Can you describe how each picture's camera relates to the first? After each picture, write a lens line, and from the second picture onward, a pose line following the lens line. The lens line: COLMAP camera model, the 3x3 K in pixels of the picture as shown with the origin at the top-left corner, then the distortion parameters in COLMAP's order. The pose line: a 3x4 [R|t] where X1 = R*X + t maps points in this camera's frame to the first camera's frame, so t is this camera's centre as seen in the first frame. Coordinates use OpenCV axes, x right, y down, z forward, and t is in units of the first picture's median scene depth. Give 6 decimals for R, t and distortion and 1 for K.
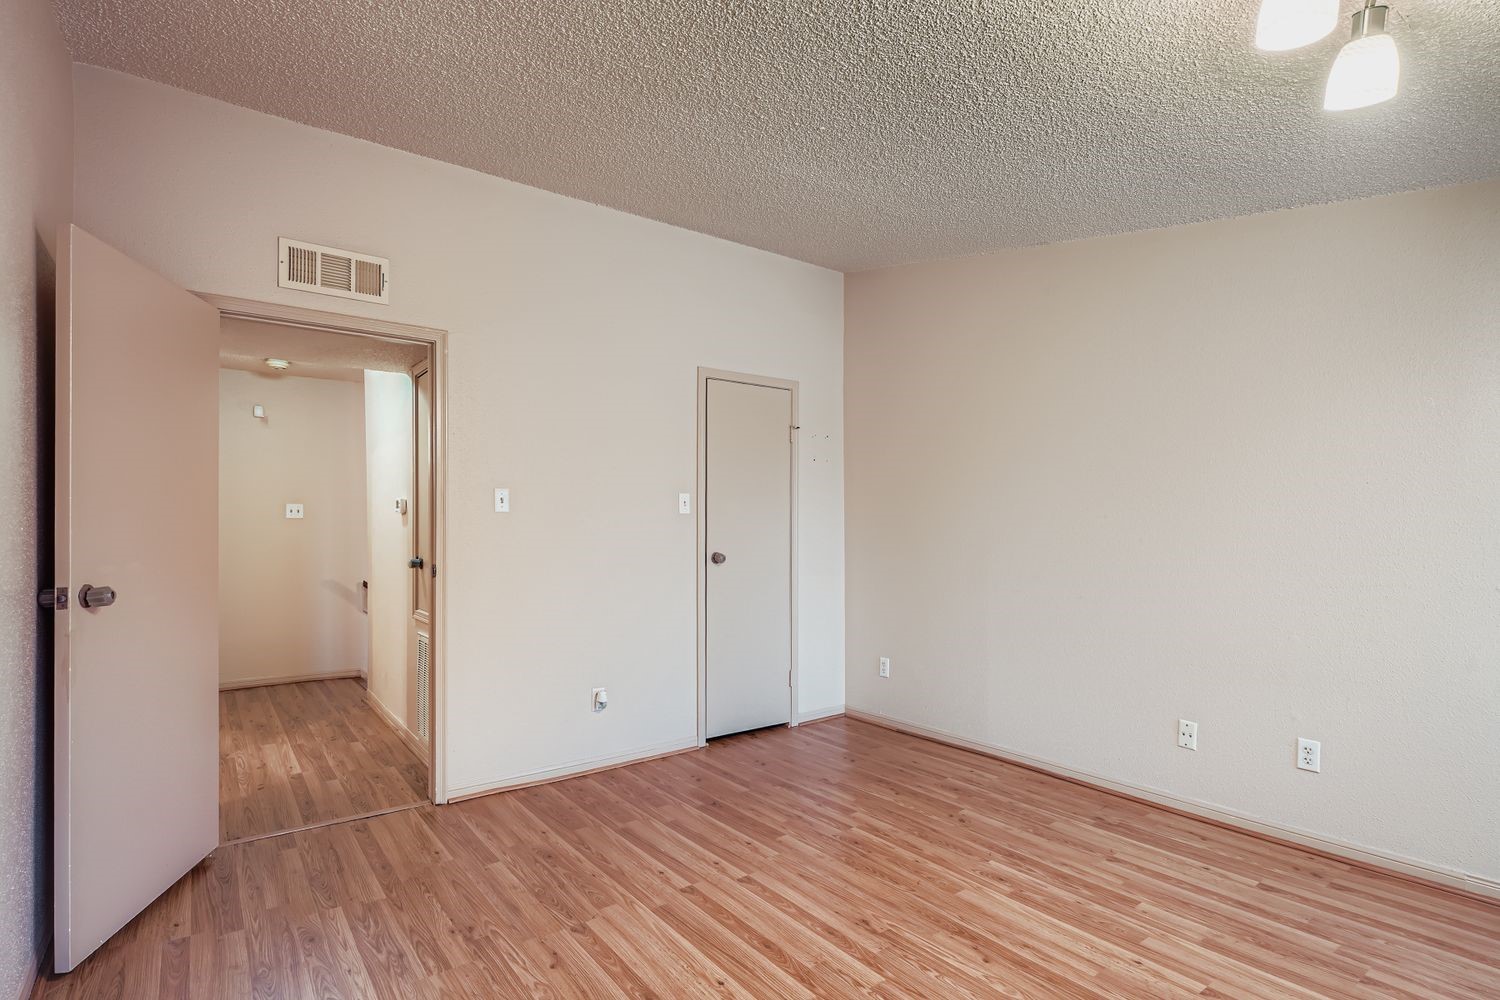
lens RADIAL K [[729.4, 0, 770.9], [0, 729.4, 504.4], [0, 0, 1]] dist [0.014806, 0.000023]
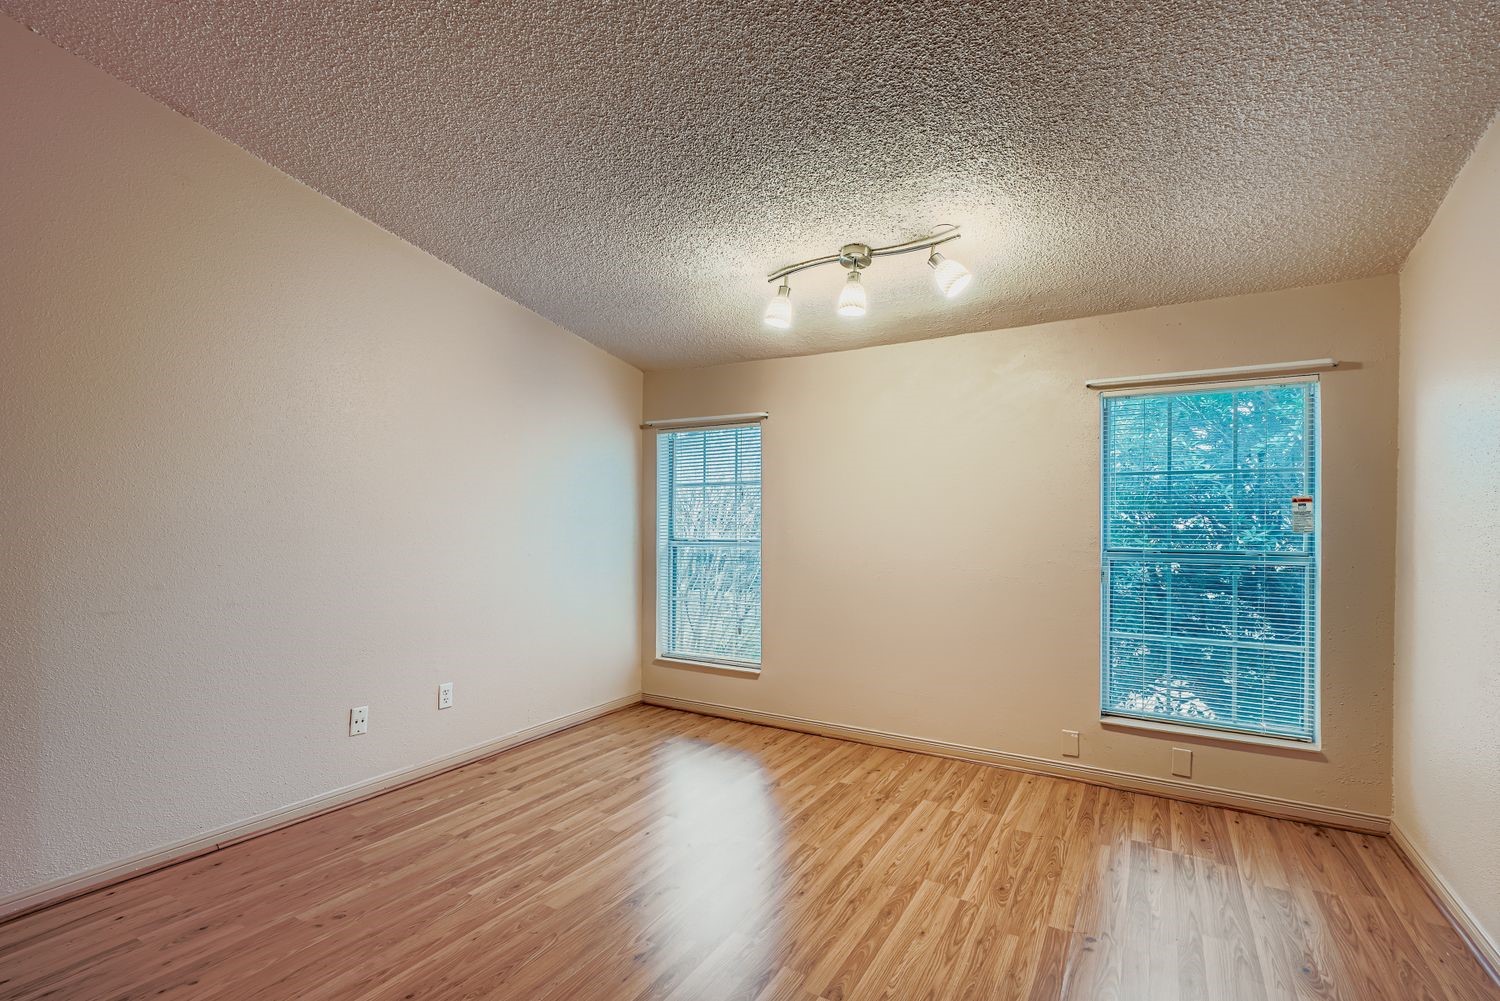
lens RADIAL K [[693.4, 0, 747.9], [0, 693.4, 511.7], [0, 0, 1]] dist [0.002692, -0.000388]
pose [[-0.364984, 0.010155, 0.930959, -0.638333], [-0.045499, 0.998551, -0.028730, 0.038021], [-0.929902, -0.052843, -0.363993, 1.072552]]
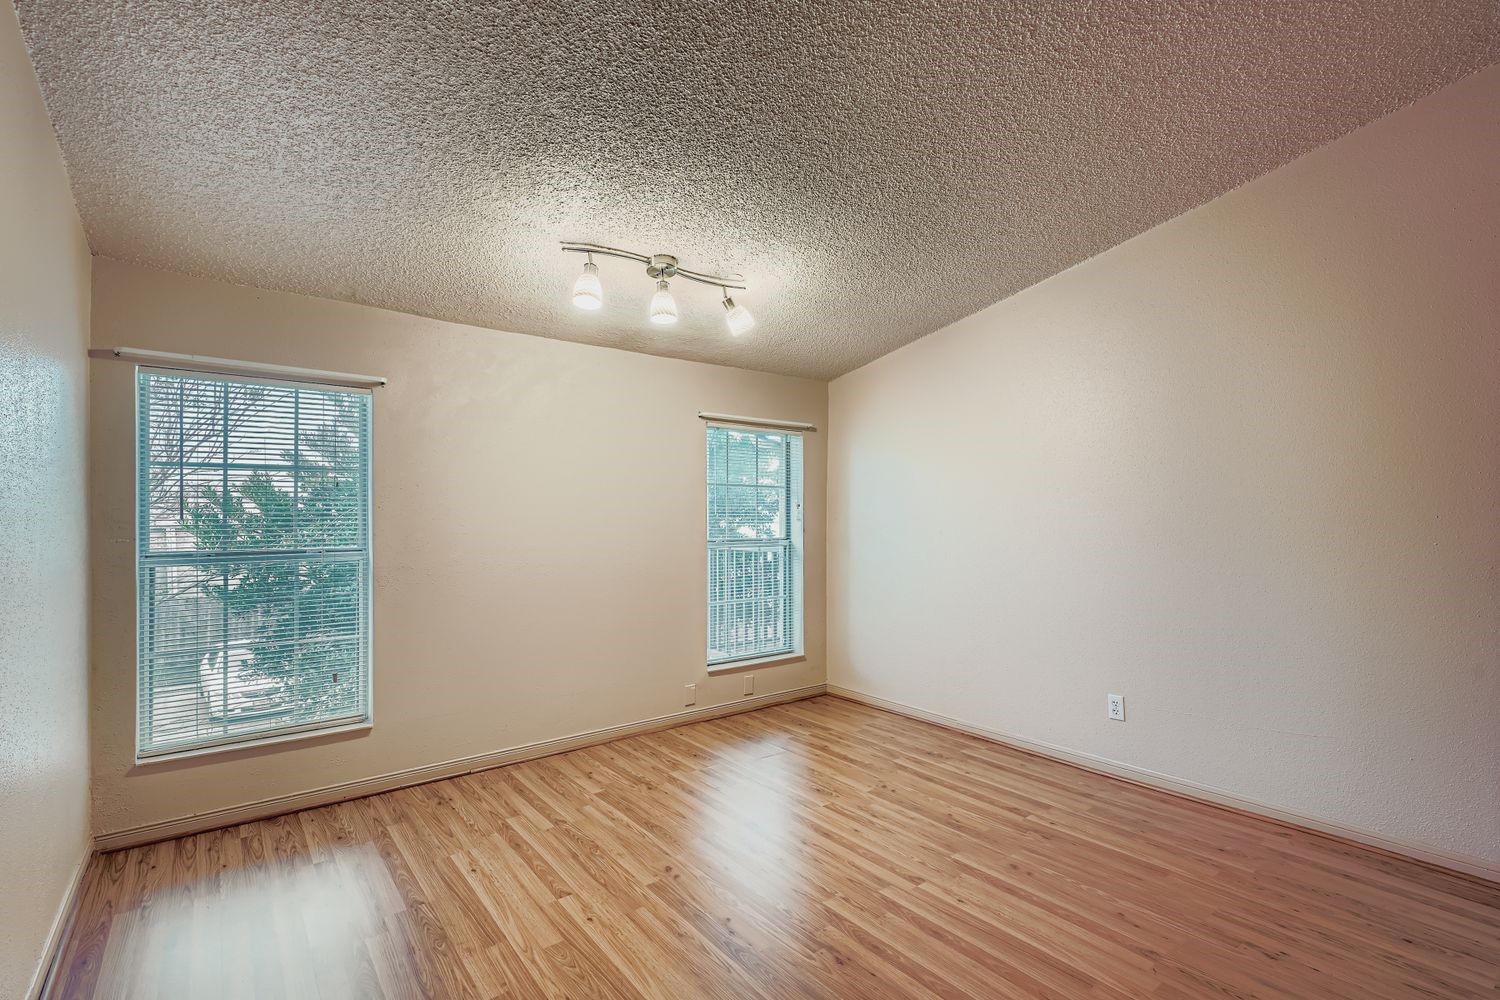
lens RADIAL K [[681.6, 0, 750.0], [0, 681.6, 500.0], [0, 0, 1]] dist [0.001556, -0.000294]
pose [[-0.999991, 0.002192, -0.003575, 0.212842], [0.002440, 0.997463, -0.071143, 0.060606], [0.003410, -0.071151, -0.997460, 1.655303]]
